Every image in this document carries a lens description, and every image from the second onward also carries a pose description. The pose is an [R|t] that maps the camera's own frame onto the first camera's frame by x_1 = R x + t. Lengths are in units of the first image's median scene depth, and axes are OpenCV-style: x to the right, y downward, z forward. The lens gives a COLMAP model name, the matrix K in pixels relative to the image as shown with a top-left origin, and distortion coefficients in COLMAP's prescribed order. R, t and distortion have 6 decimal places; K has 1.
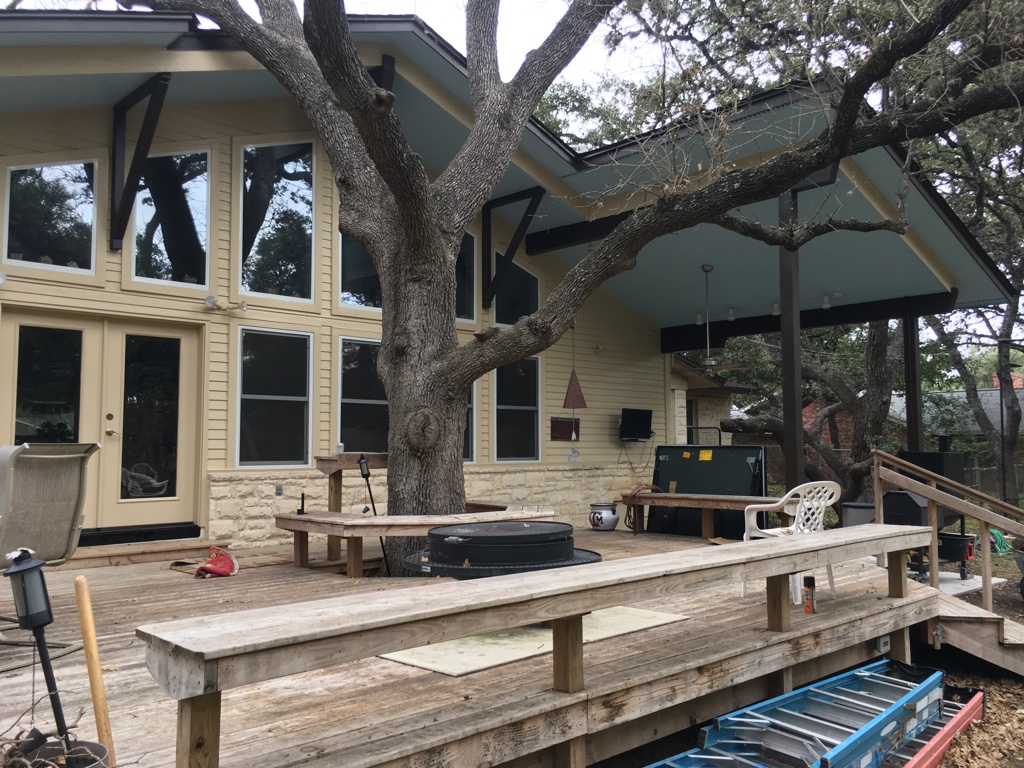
lens RADIAL K [[870.8, 0, 509.2], [0, 870.8, 383.3], [0, 0, 1]] dist [0.013815, -0.020267]
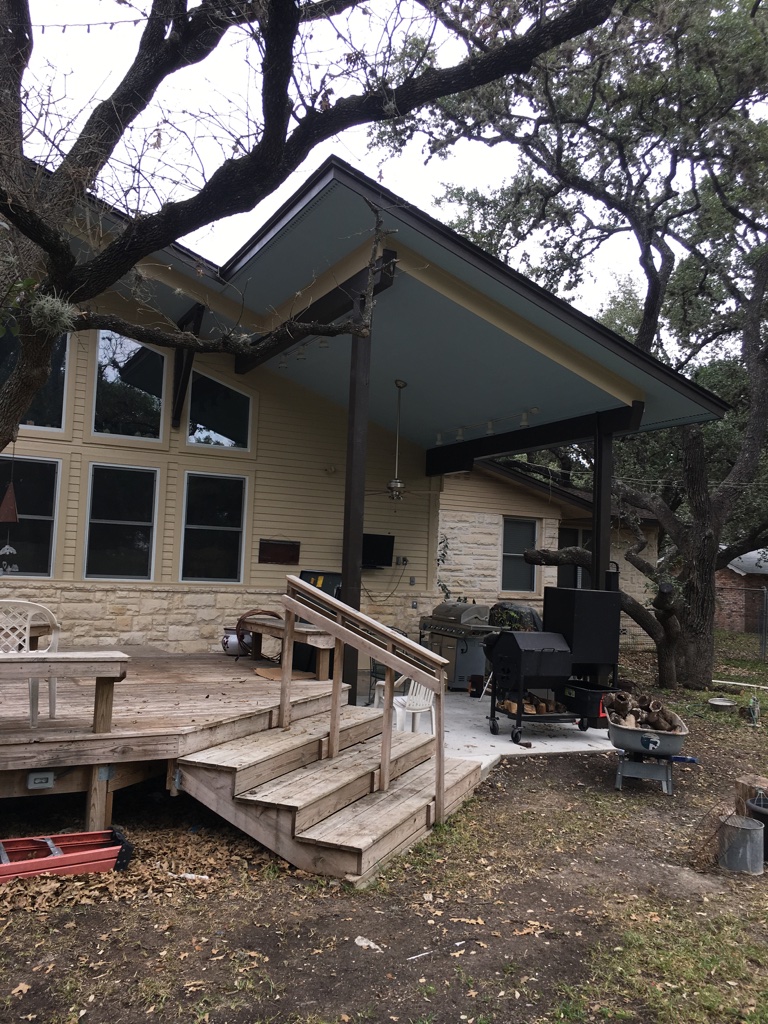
lens RADIAL K [[870.8, 0, 384.1], [0, 870.8, 513.0], [0, 0, 1]] dist [0.013815, -0.020267]
pose [[0.962546, 0.022453, -0.270189, 0.465636], [-0.022237, 0.999745, 0.003864, 0.002929], [0.270206, 0.002289, 0.962800, 0.097464]]
